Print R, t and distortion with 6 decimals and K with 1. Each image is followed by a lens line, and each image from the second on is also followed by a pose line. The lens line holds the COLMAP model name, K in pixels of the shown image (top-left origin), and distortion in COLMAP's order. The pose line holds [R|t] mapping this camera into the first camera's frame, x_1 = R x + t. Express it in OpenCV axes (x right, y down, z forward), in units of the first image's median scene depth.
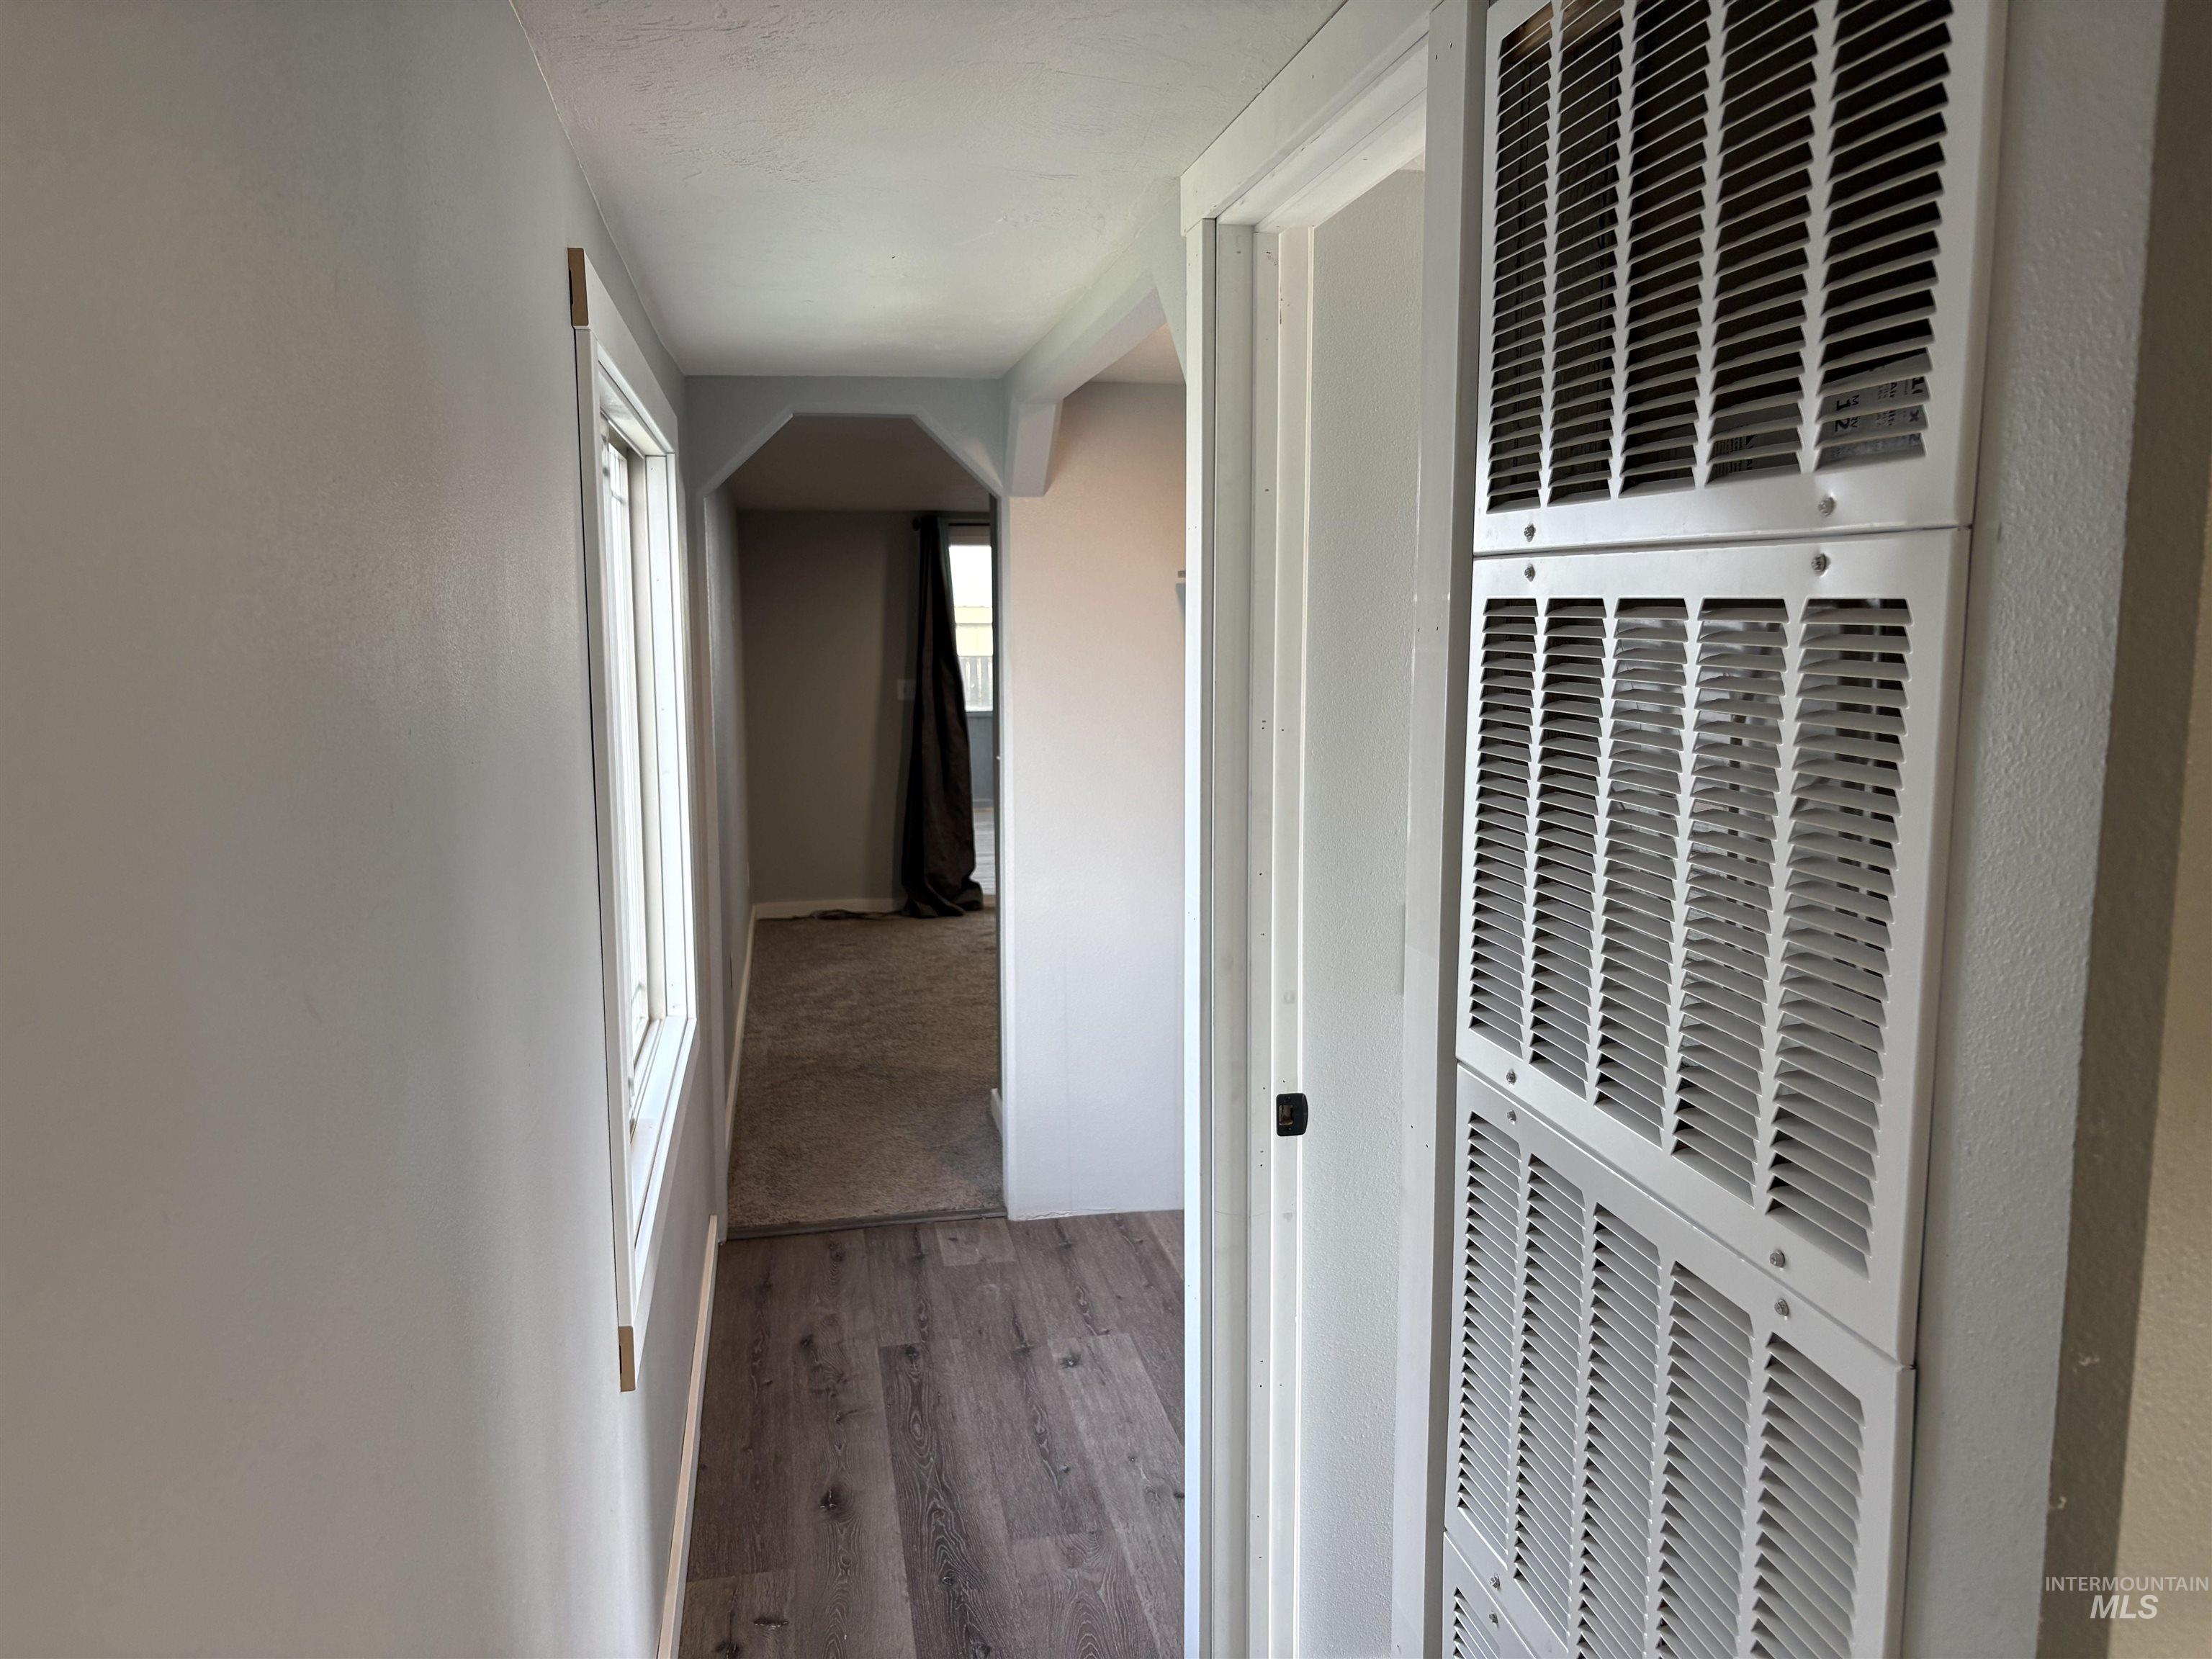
lens RADIAL K [[1660.1, 0, 1103.3], [0, 1660.1, 825.6], [0, 0, 1]] dist [0.009381, -0.028649]
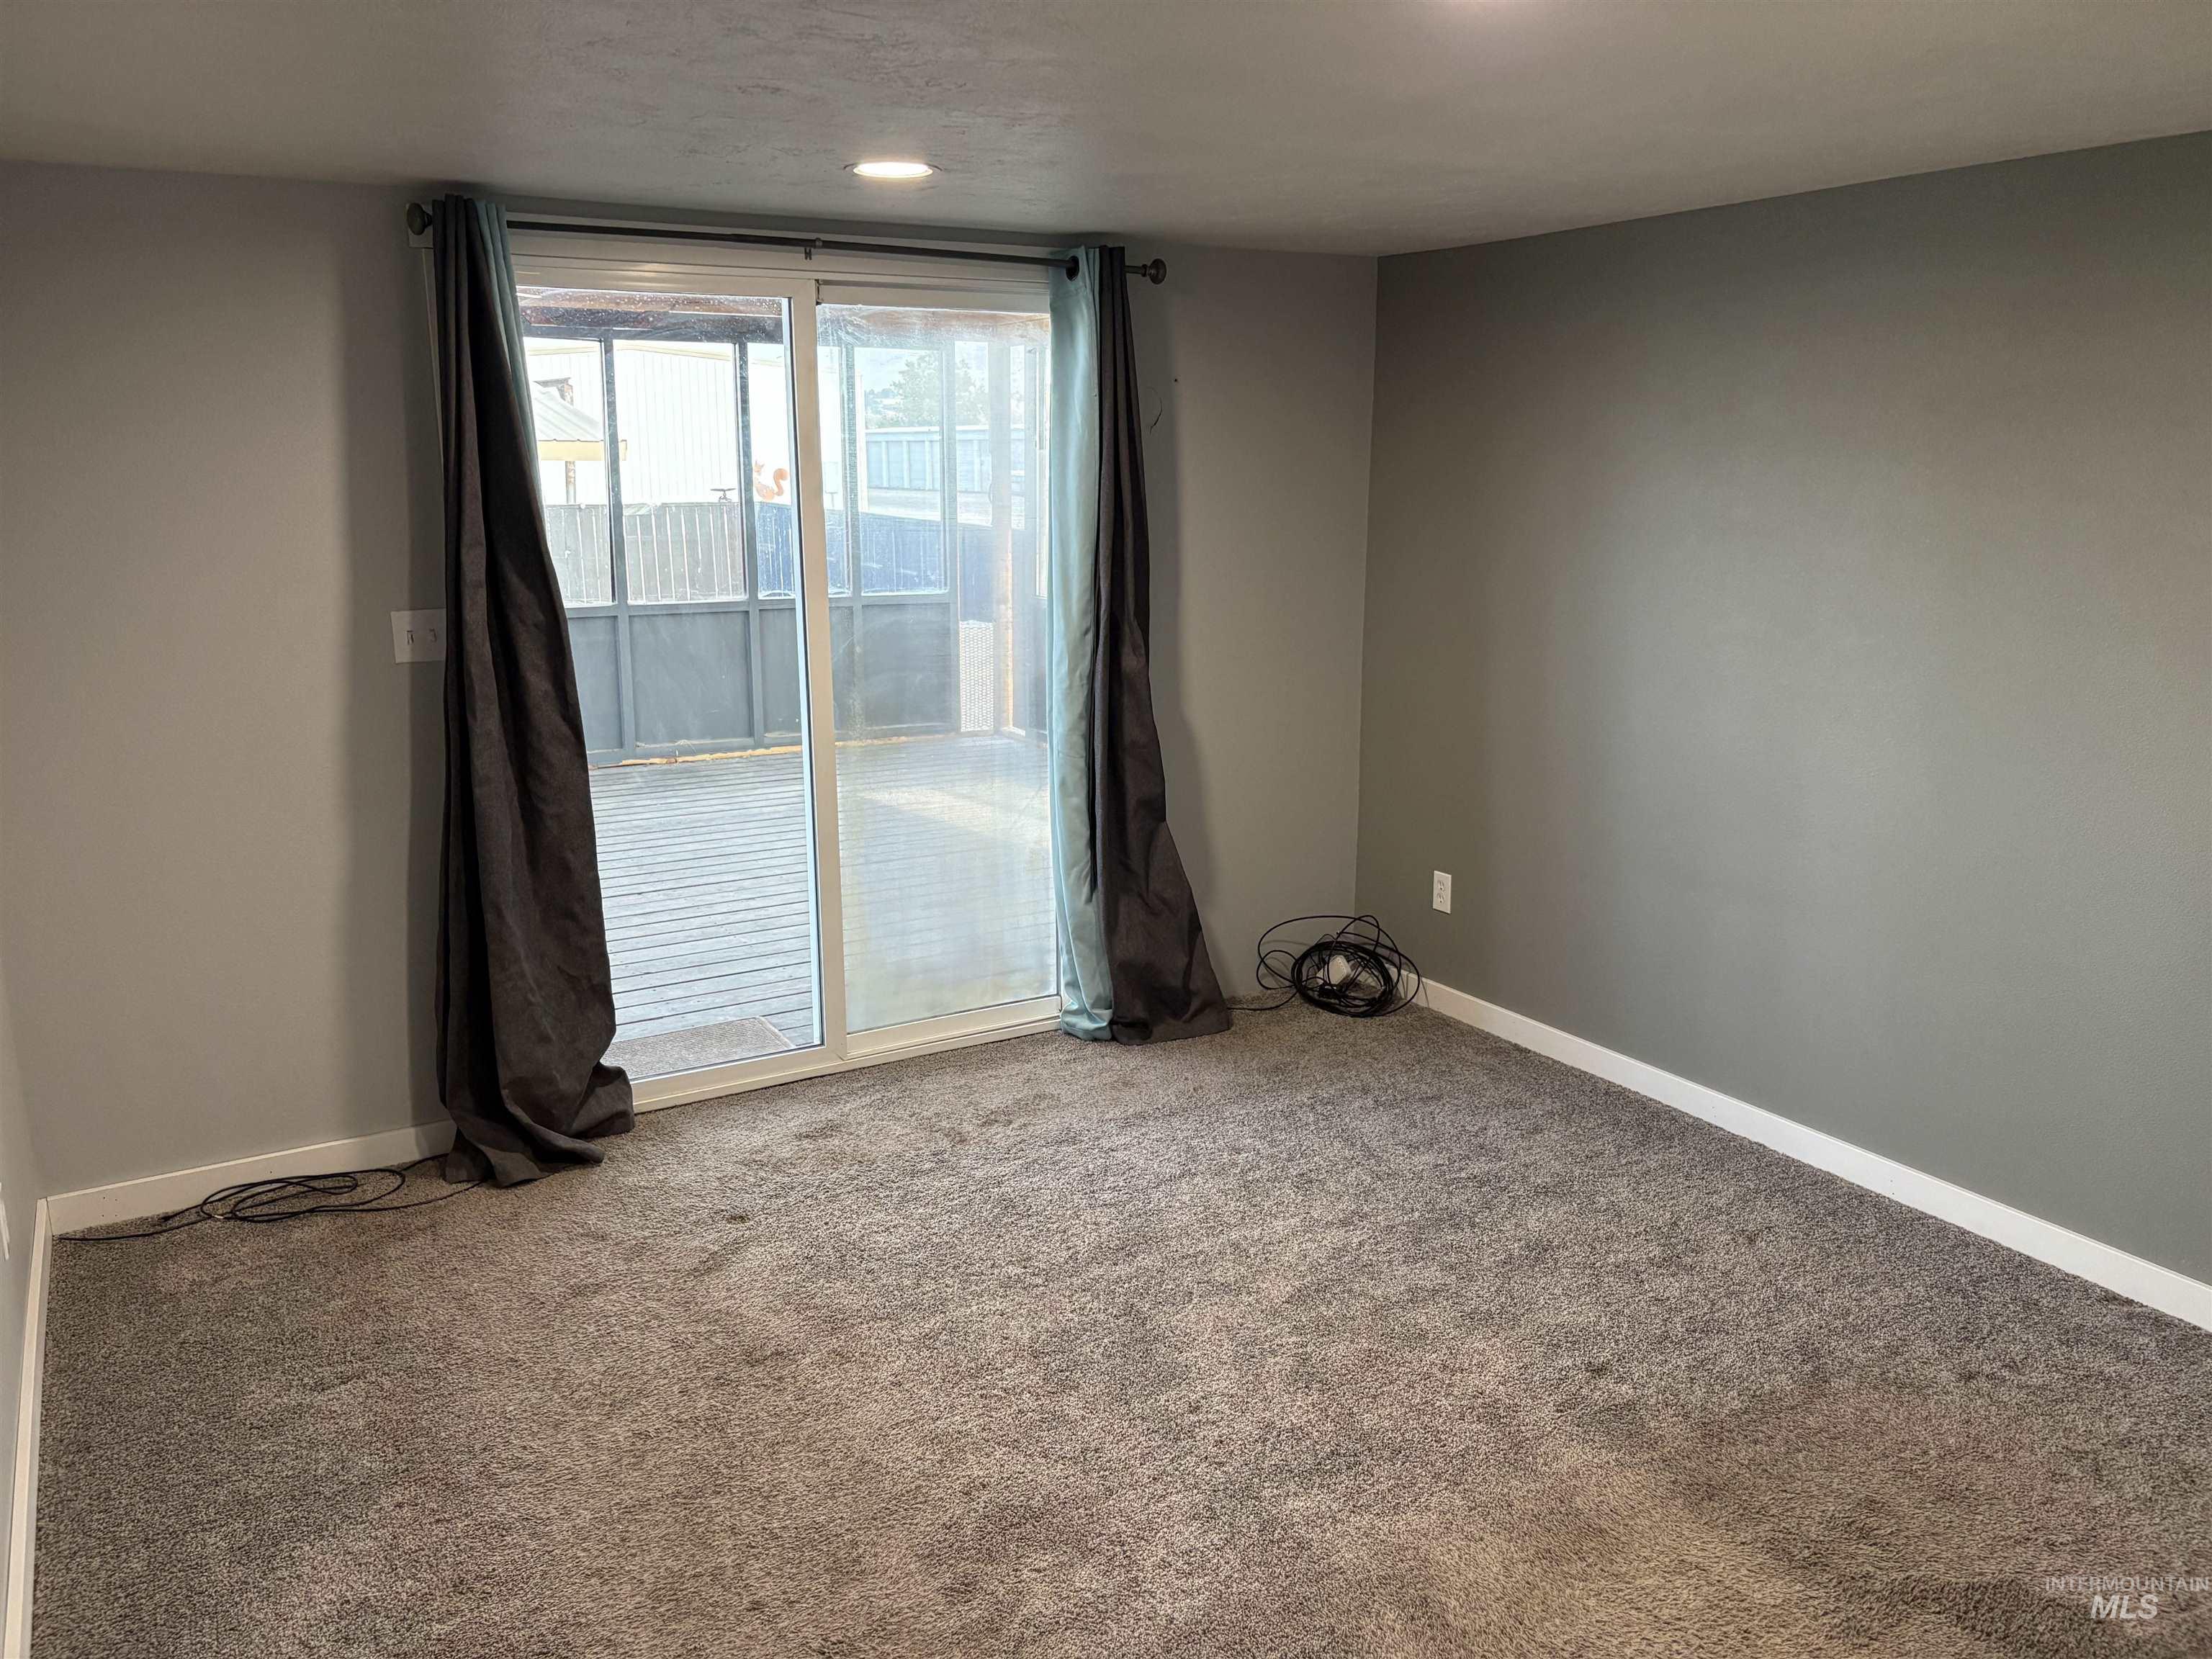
lens RADIAL K [[1660.1, 0, 1100.7], [0, 1660.1, 836.7], [0, 0, 1]] dist [0.009381, -0.028649]
pose [[0.941288, -0.064228, 0.331439, -0.165576], [0.030446, 0.993886, 0.106134, -0.118877], [-0.336229, -0.089812, 0.937488, 0.927379]]
